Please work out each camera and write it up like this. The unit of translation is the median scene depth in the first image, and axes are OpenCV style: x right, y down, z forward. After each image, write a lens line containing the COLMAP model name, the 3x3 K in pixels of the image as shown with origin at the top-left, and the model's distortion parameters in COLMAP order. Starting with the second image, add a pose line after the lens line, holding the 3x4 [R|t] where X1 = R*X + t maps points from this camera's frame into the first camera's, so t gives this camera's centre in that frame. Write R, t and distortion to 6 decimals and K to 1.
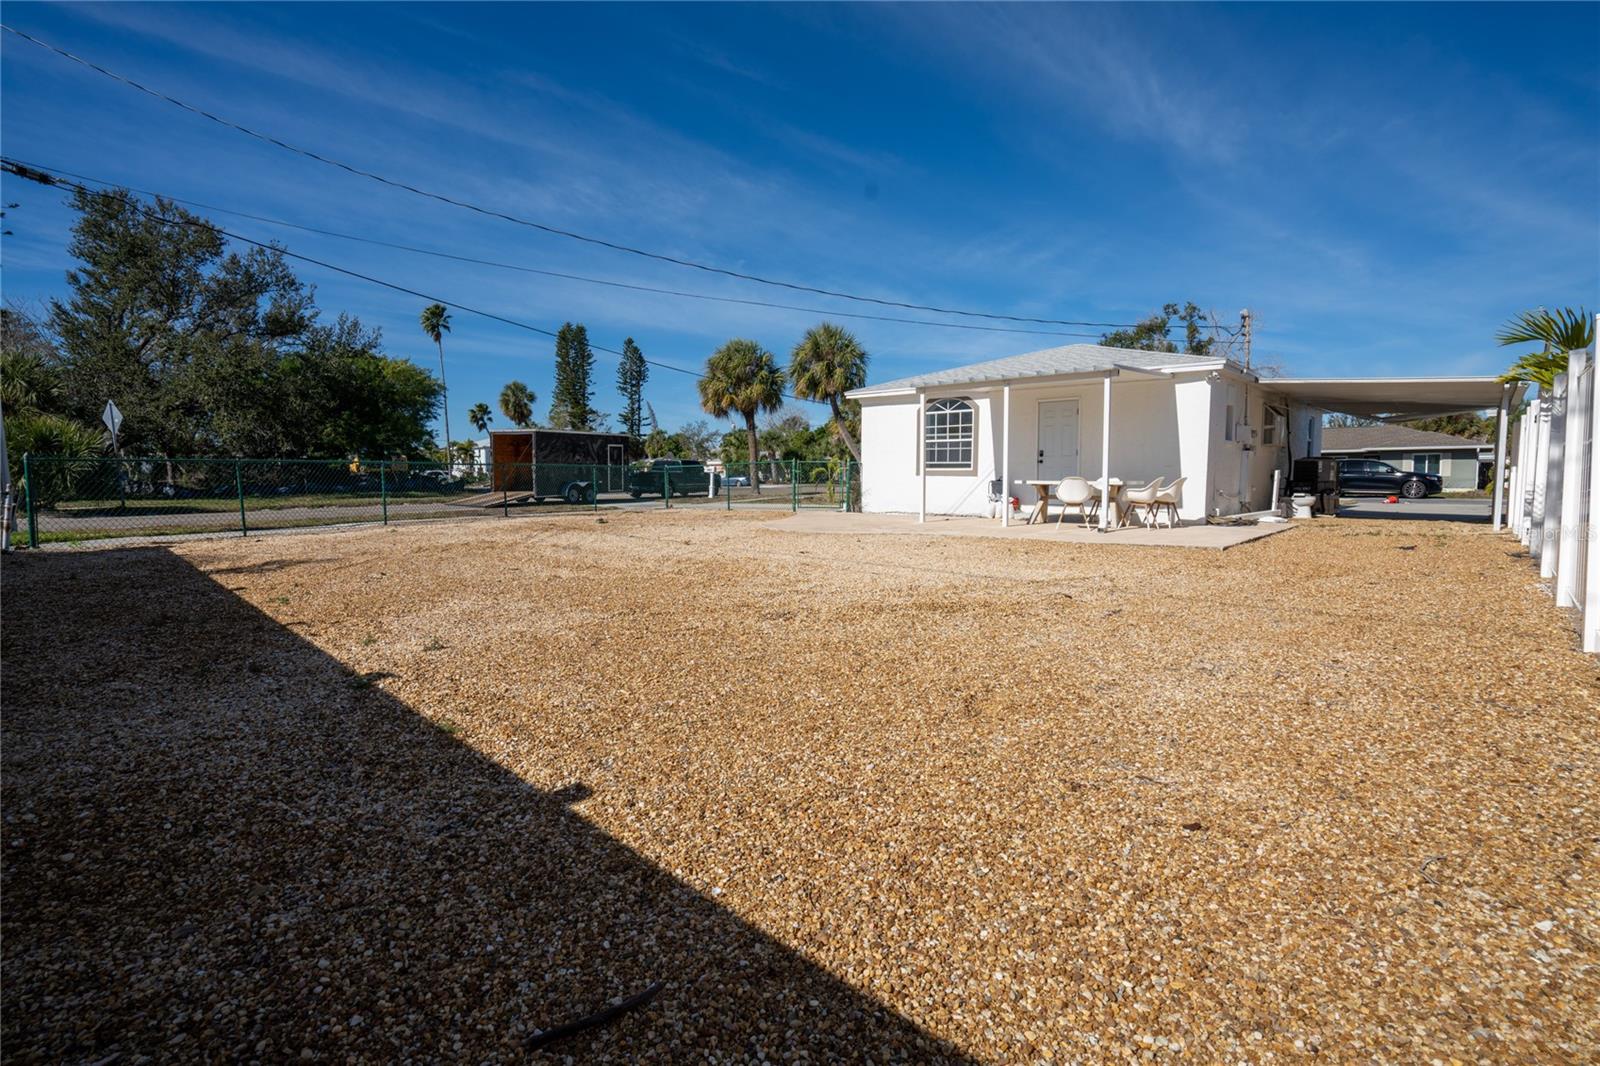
lens RADIAL K [[741.0, 0, 793.5], [0, 741.0, 532.2], [0, 0, 1]] dist [-0.068407, 0.027407]
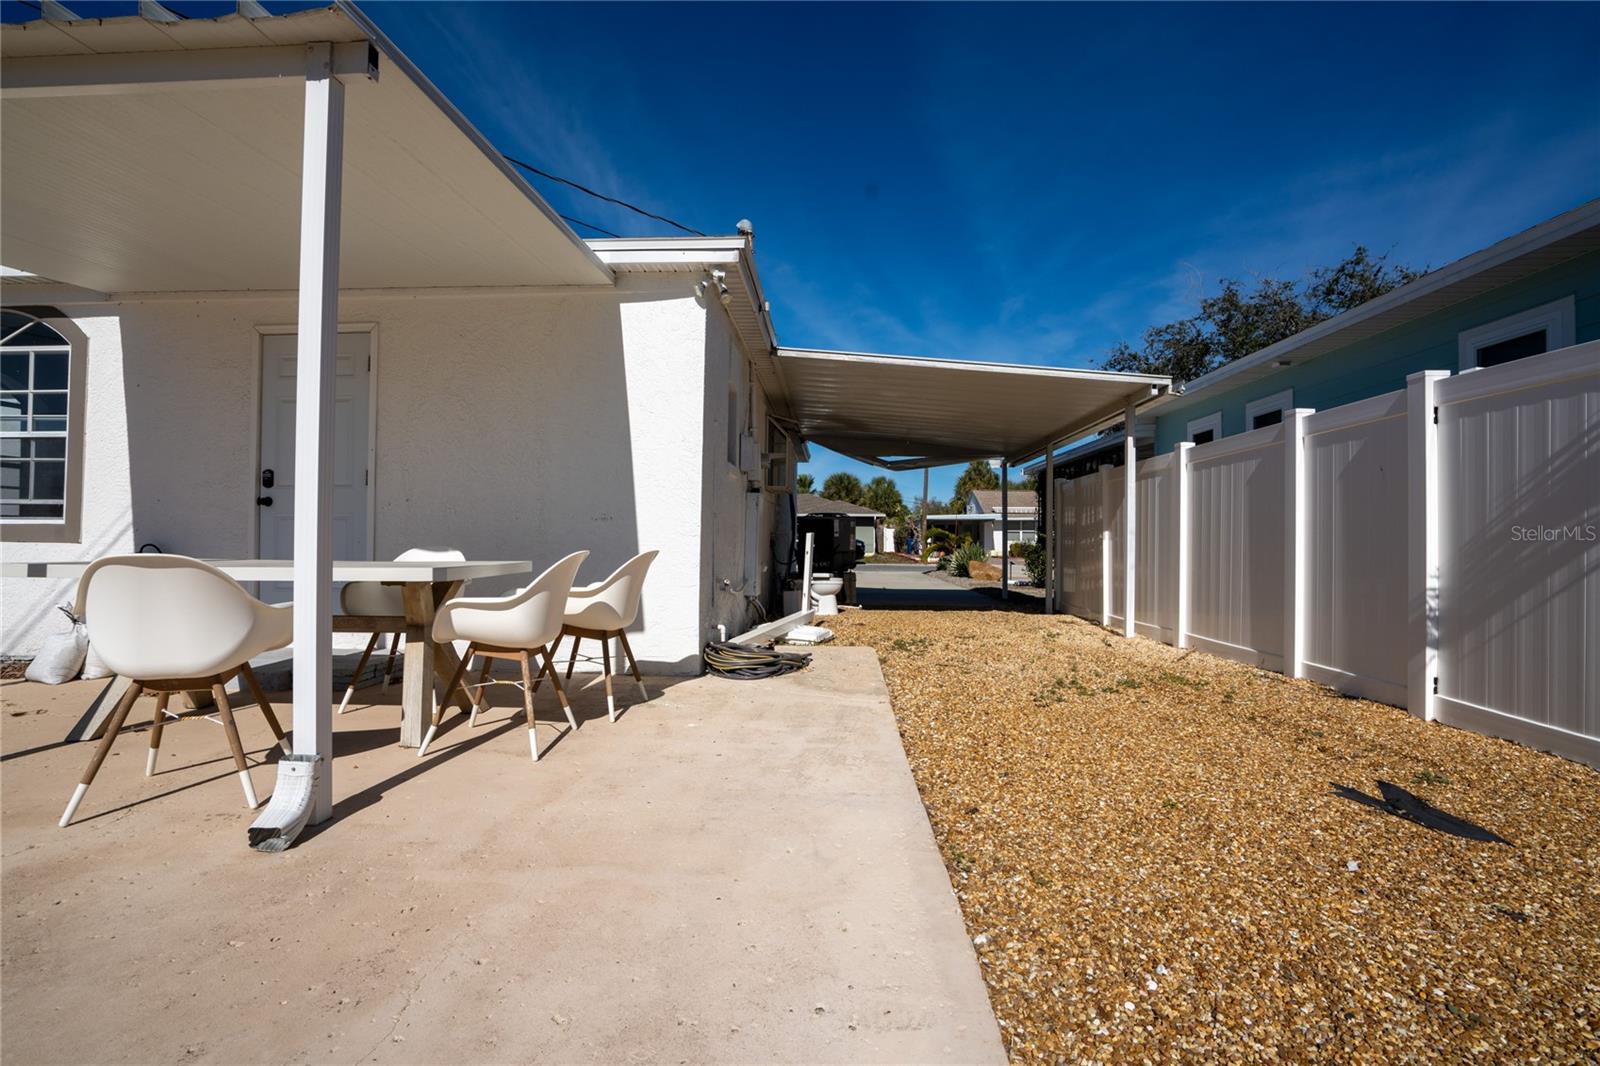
lens RADIAL K [[741.0, 0, 793.5], [0, 741.0, 532.2], [0, 0, 1]] dist [-0.068407, 0.027407]
pose [[0.758208, 0.015194, 0.651836, 0.329447], [0.041178, 0.996617, -0.071127, -0.051009], [-0.650711, 0.080770, 0.755017, 0.629731]]
